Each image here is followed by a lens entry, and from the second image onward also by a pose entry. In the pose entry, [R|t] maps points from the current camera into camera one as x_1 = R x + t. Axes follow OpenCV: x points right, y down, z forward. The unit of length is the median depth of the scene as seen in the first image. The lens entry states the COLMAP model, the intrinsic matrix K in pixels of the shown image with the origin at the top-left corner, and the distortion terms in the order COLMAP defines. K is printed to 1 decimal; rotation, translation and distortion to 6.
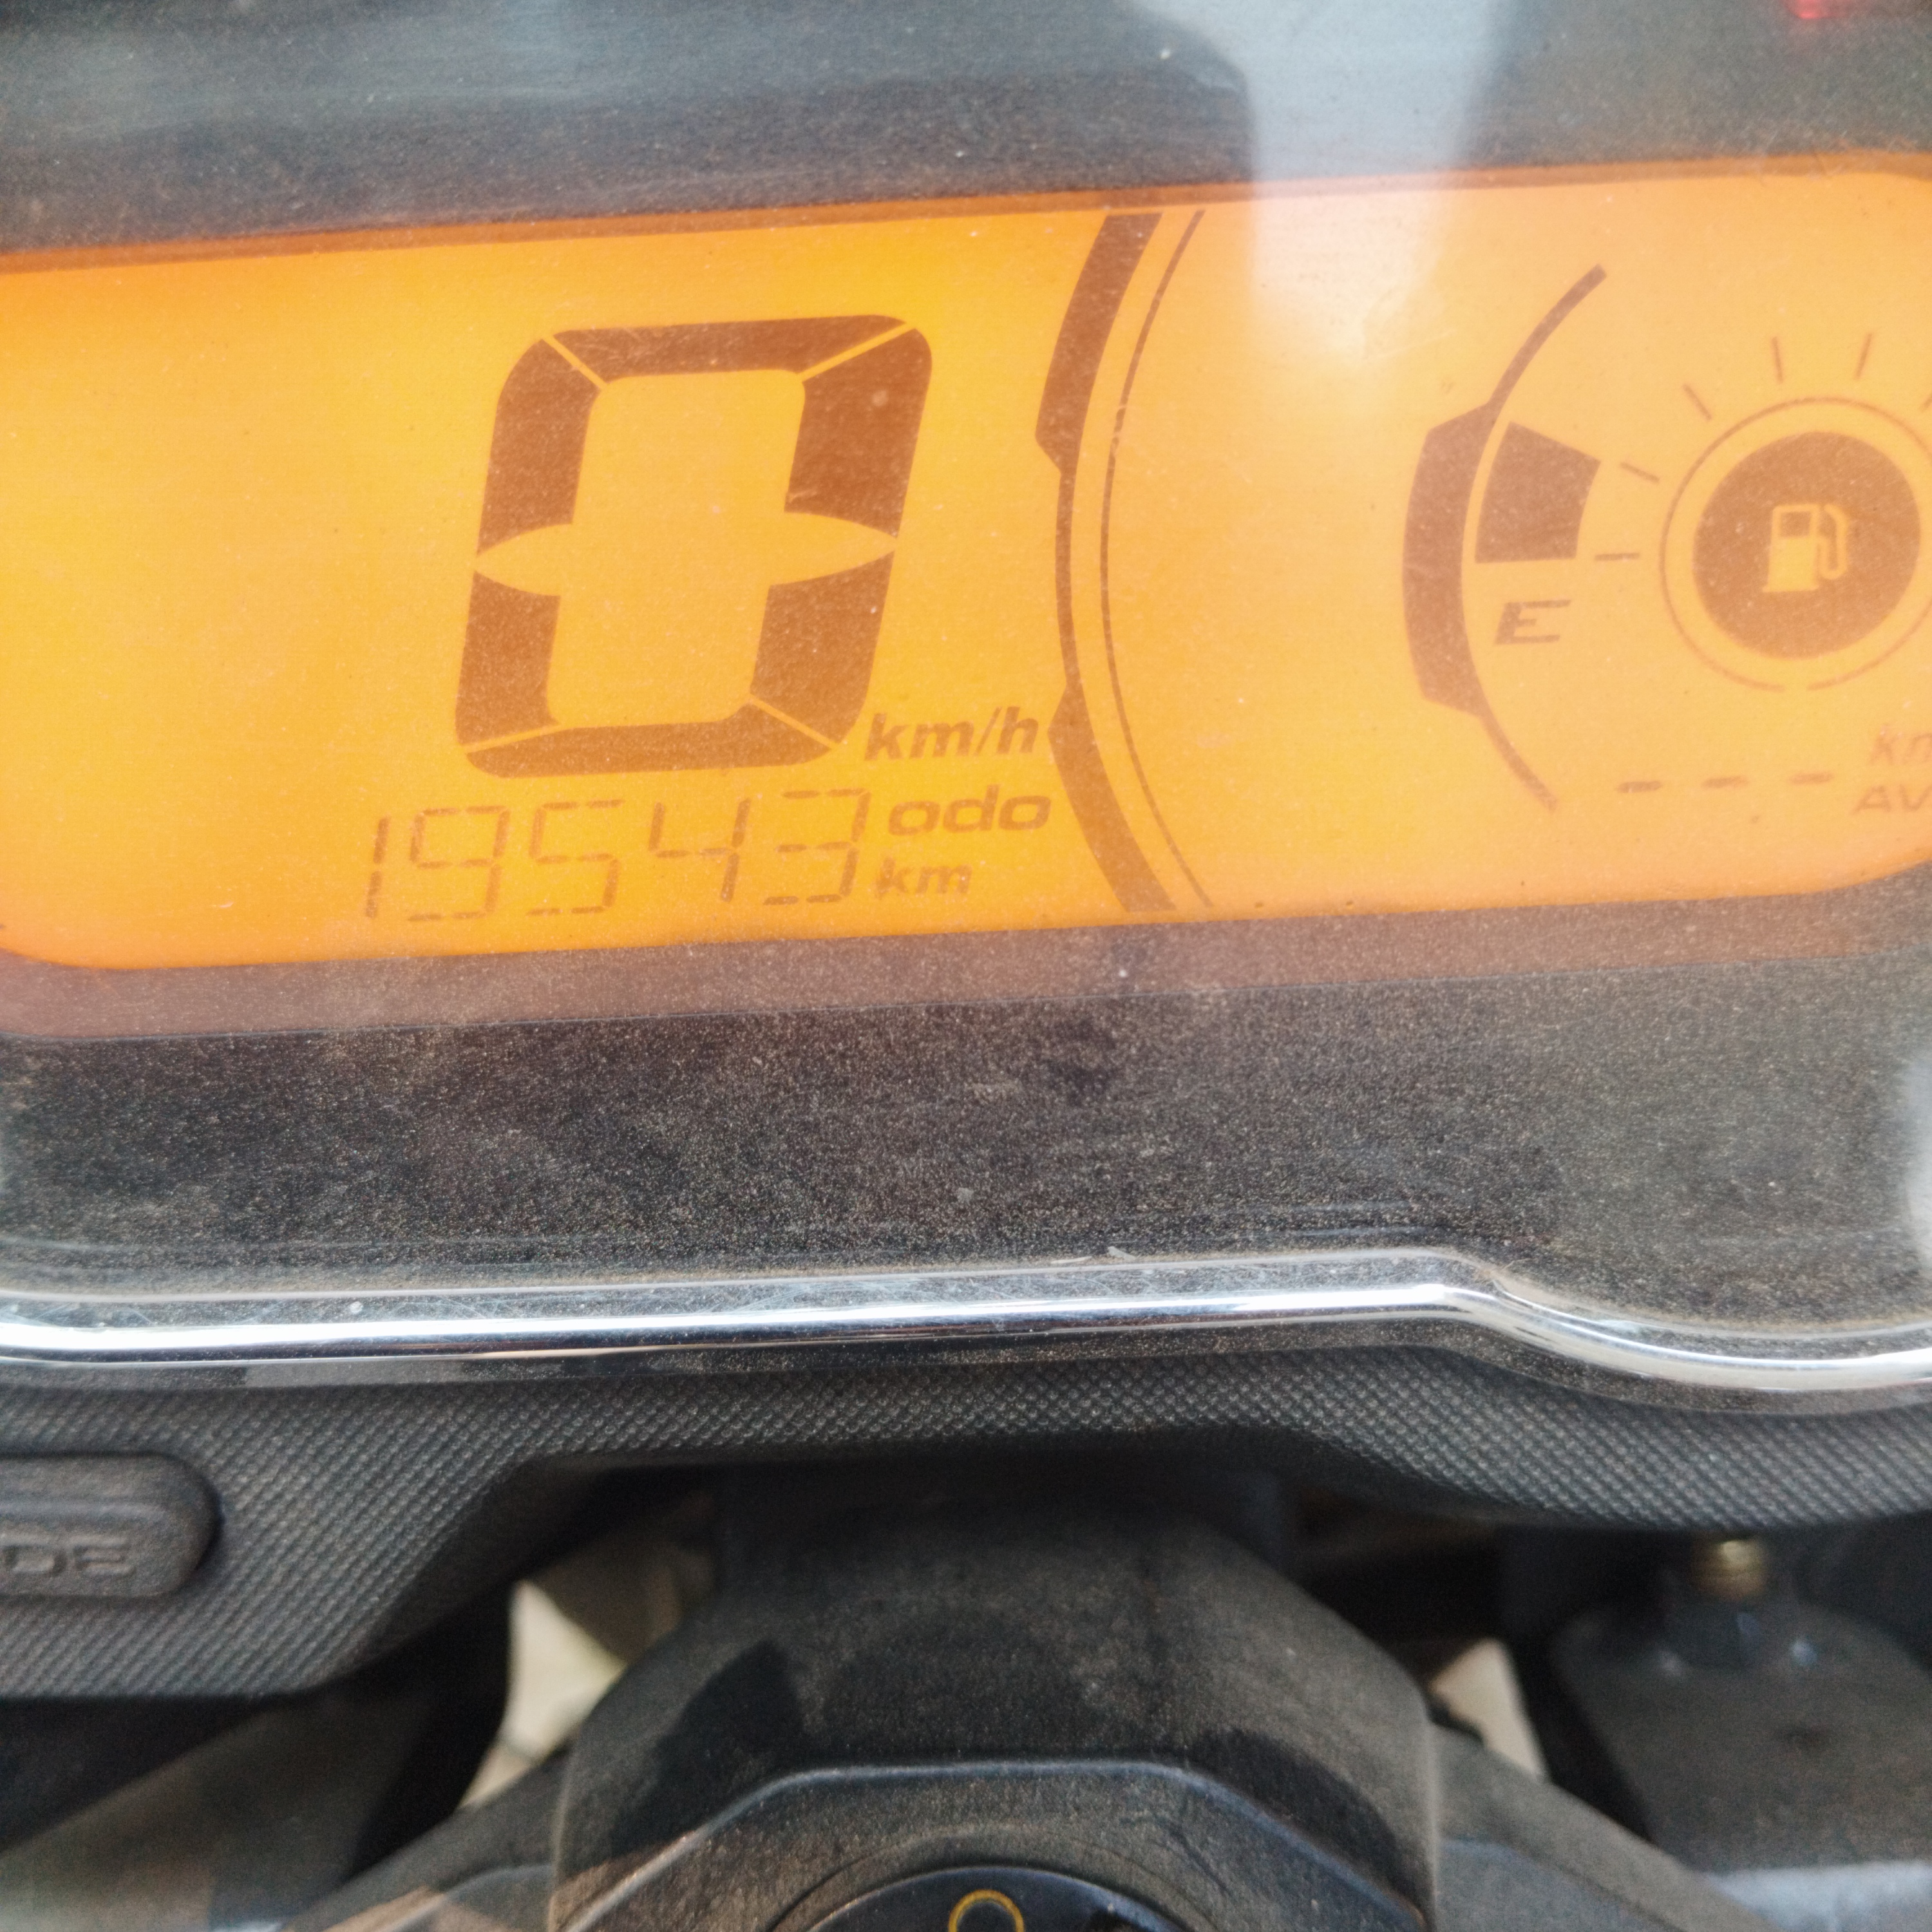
lens RADIAL K [[2314.3, 0, 936.9], [0, 2314.3, 960.3], [0, 0, 1]] dist [0.085407, -0.288659]
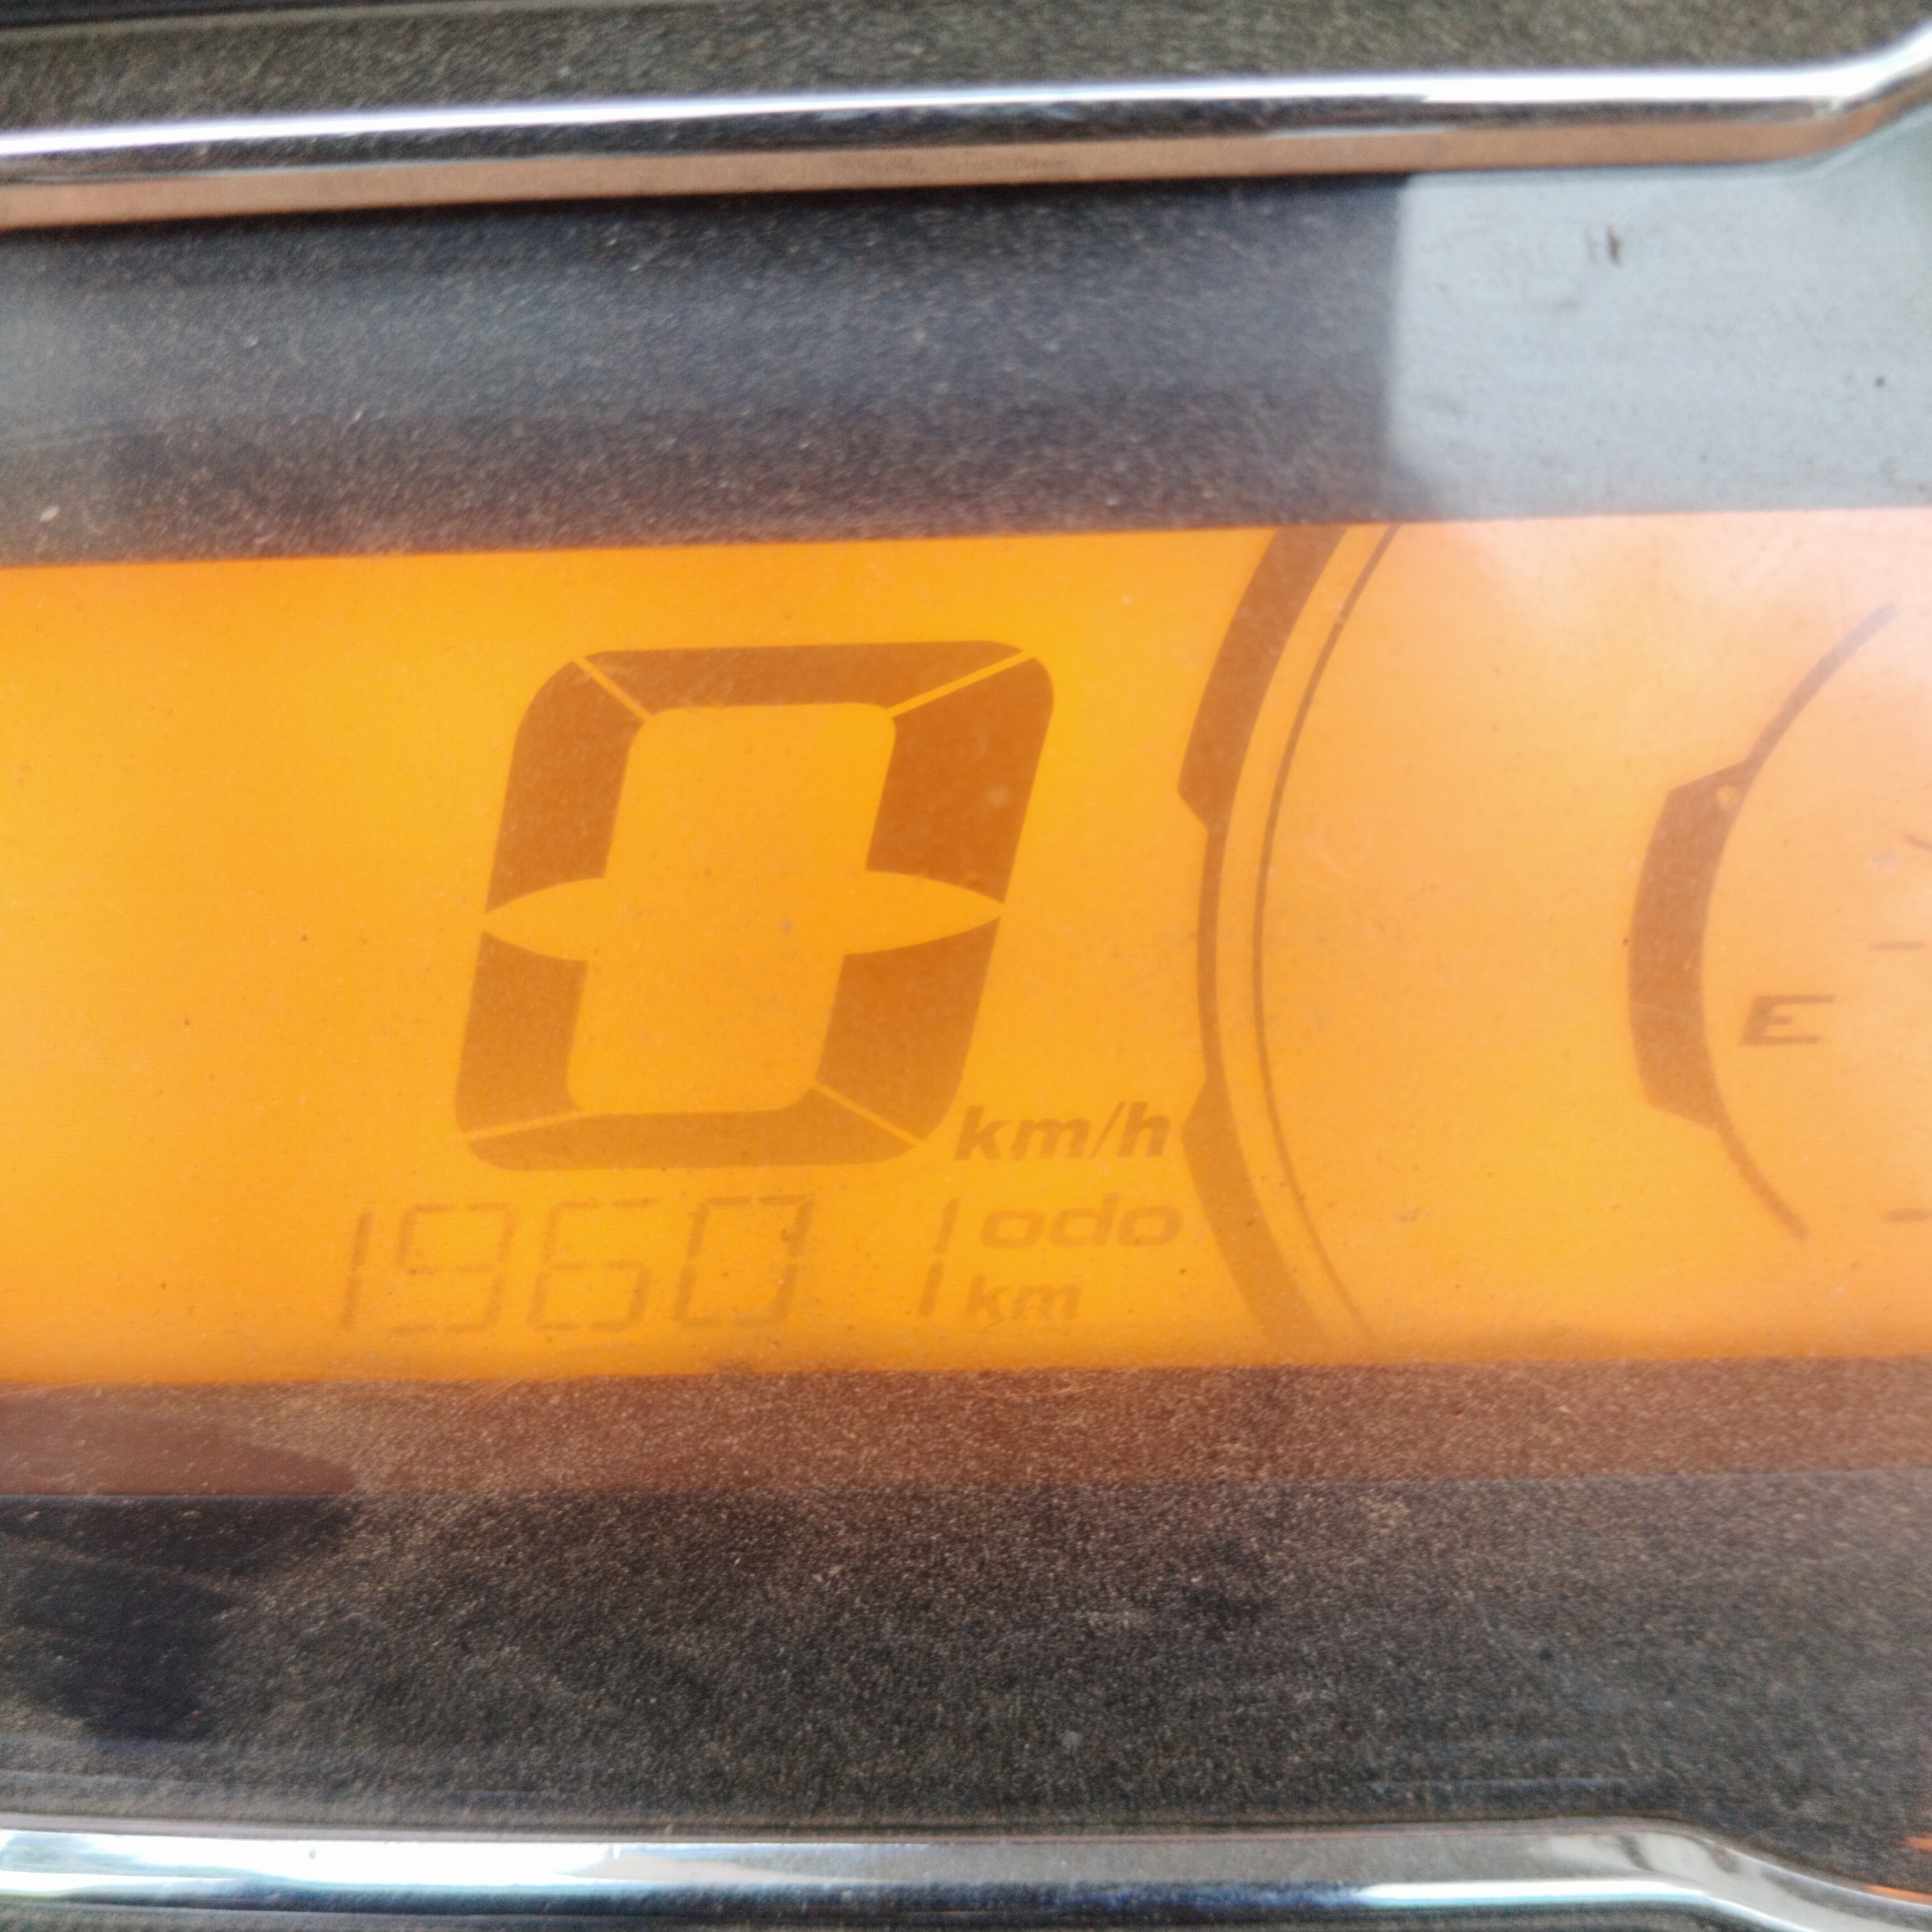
lens RADIAL K [[2314.3, 0, 936.9], [0, 2314.3, 960.3], [0, 0, 1]] dist [0.085407, -0.288659]
pose [[0.999637, 0.022903, -0.014159, -0.029565], [-0.023051, 0.999680, -0.010418, -0.159568], [0.013916, 0.010740, 0.999845, 0.197188]]
